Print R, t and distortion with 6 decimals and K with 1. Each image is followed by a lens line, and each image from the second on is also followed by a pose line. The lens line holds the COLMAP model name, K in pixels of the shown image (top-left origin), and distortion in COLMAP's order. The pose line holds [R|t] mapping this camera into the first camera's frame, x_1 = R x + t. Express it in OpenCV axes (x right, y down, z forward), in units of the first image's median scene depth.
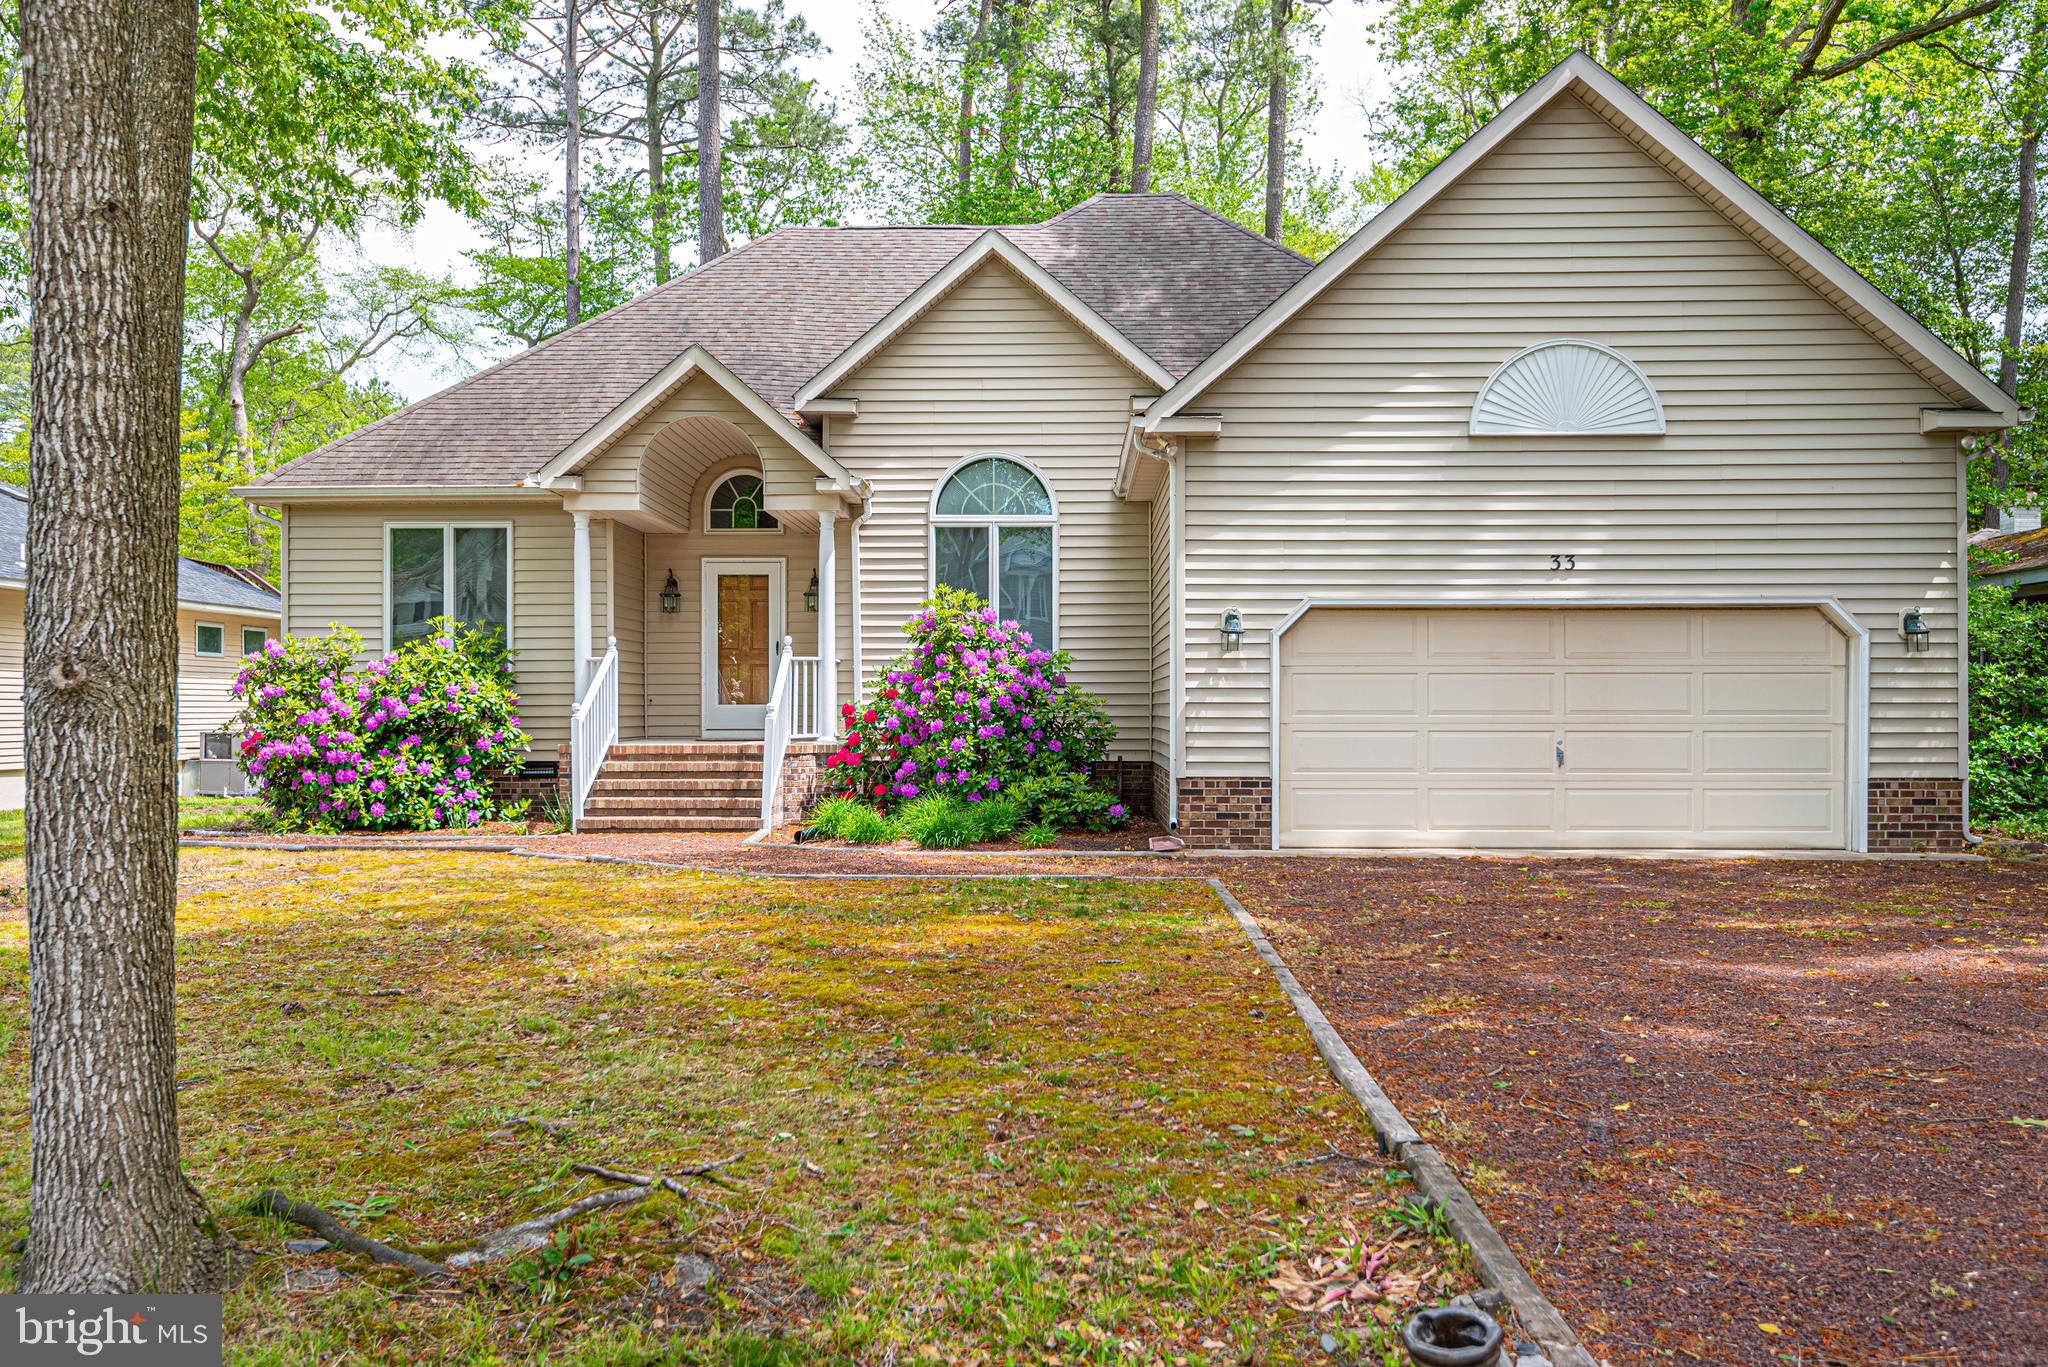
lens RADIAL K [[1671.0, 0, 975.4], [0, 1671.0, 724.4], [0, 0, 1]] dist [0.004262, -0.000956]
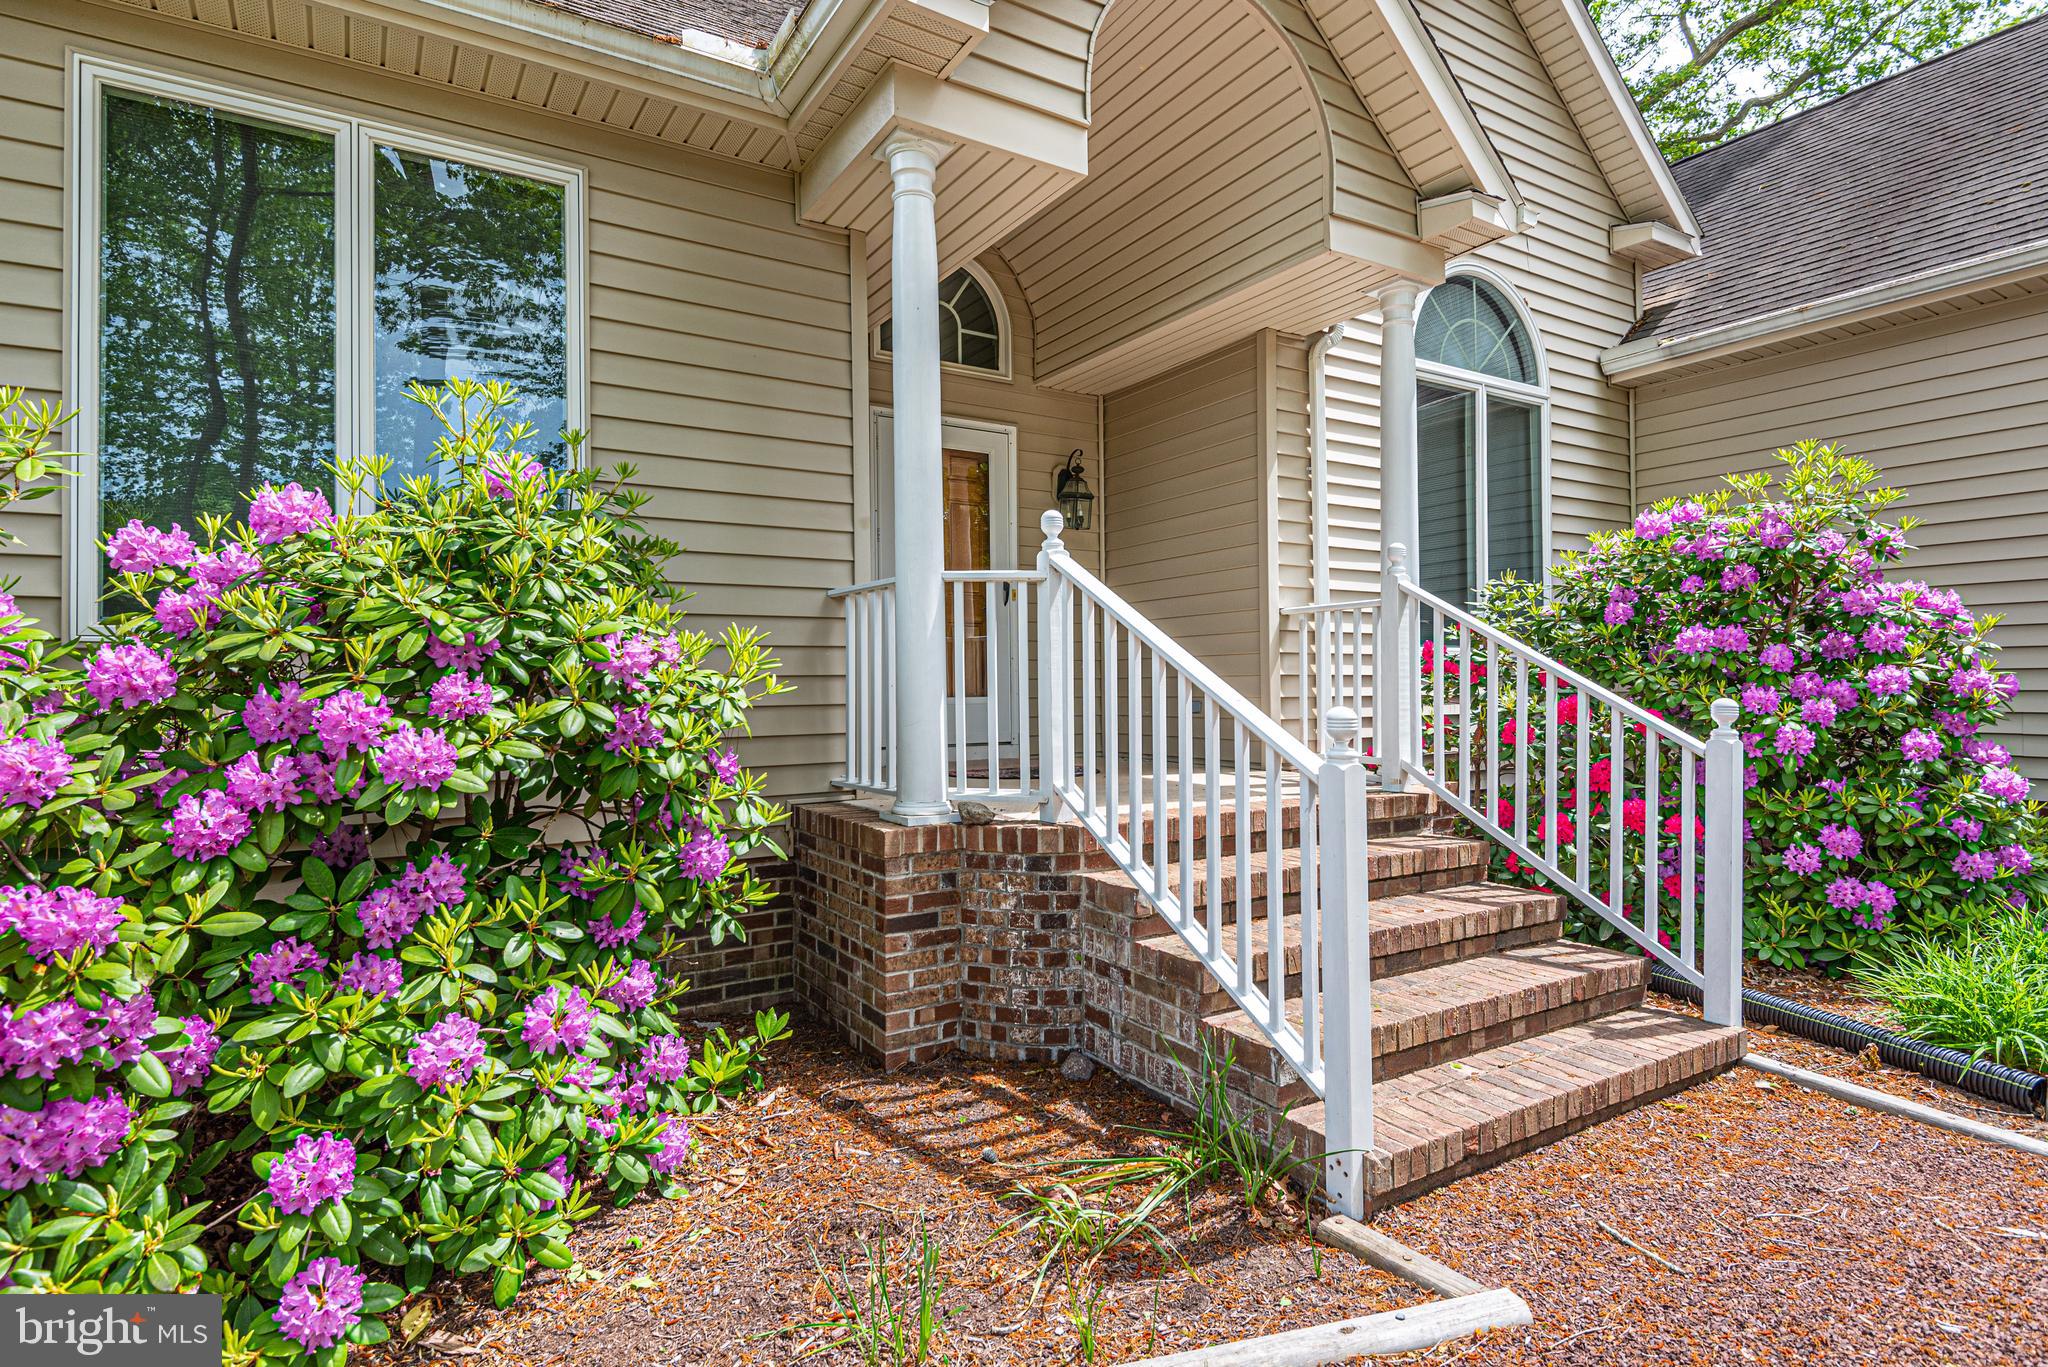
lens RADIAL K [[1050.4, 0, 1059.7], [0, 1050.4, 684.6], [0, 0, 1]] dist [0.011425, -0.004326]
pose [[0.826042, -0.006014, 0.563576, -0.346192], [0.013299, 0.999873, -0.008822, -0.014657], [-0.563451, 0.014782, 0.826017, 0.834080]]
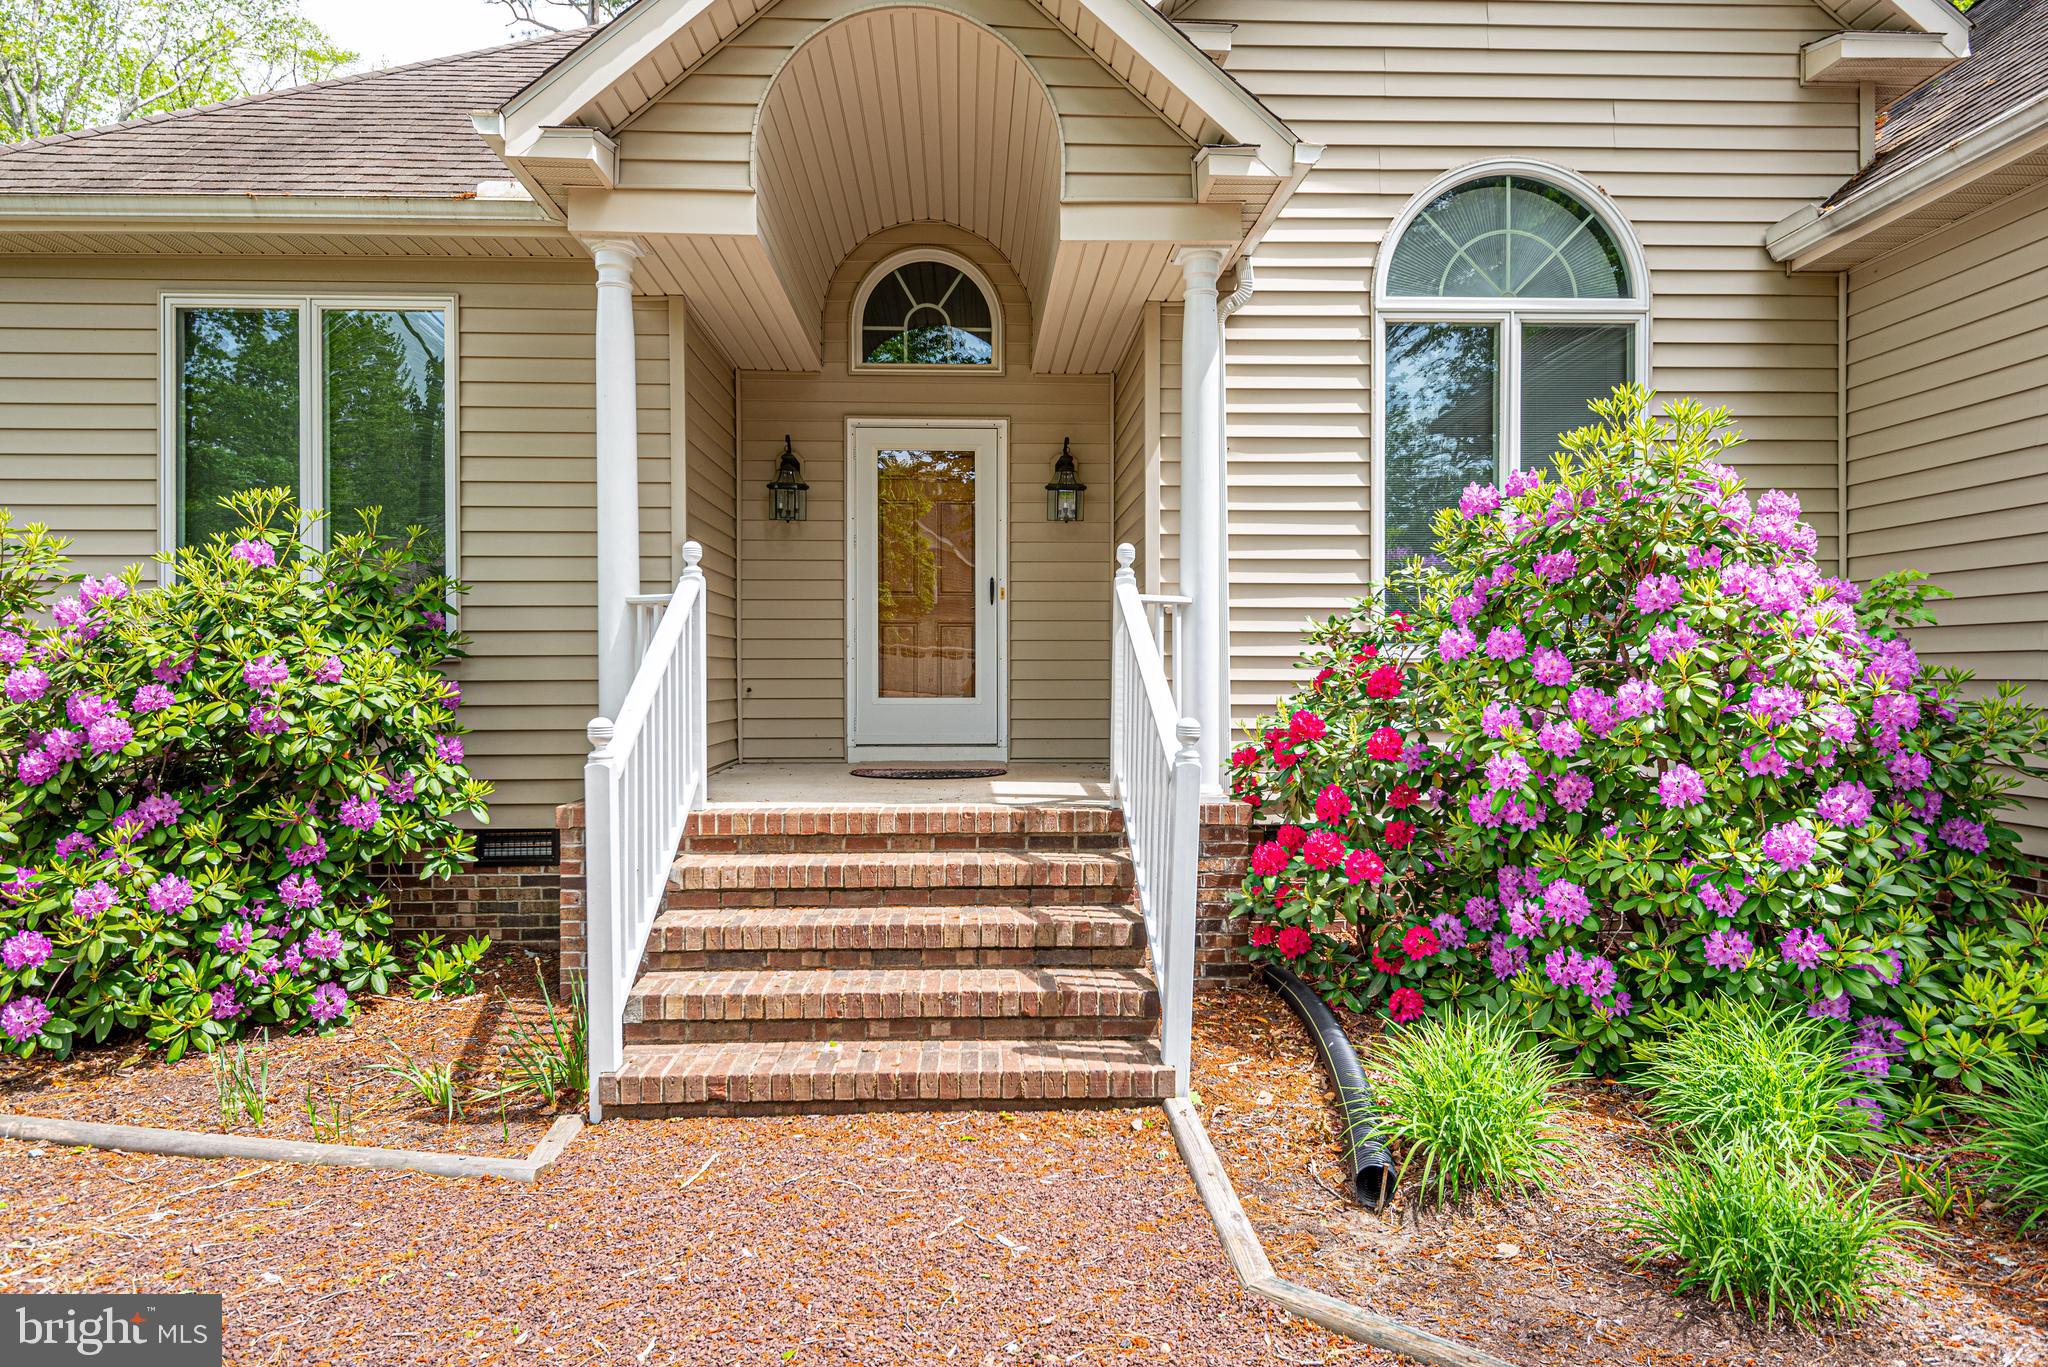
lens RADIAL K [[1289.2, 0, 1016.8], [0, 1289.2, 697.3], [0, 0, 1]] dist [0.021720, -0.011792]
pose [[0.997425, -0.001642, 0.071694, -0.164359], [0.000967, 0.999955, 0.009447, -0.018231], [-0.071707, -0.009354, 0.997382, 0.694423]]
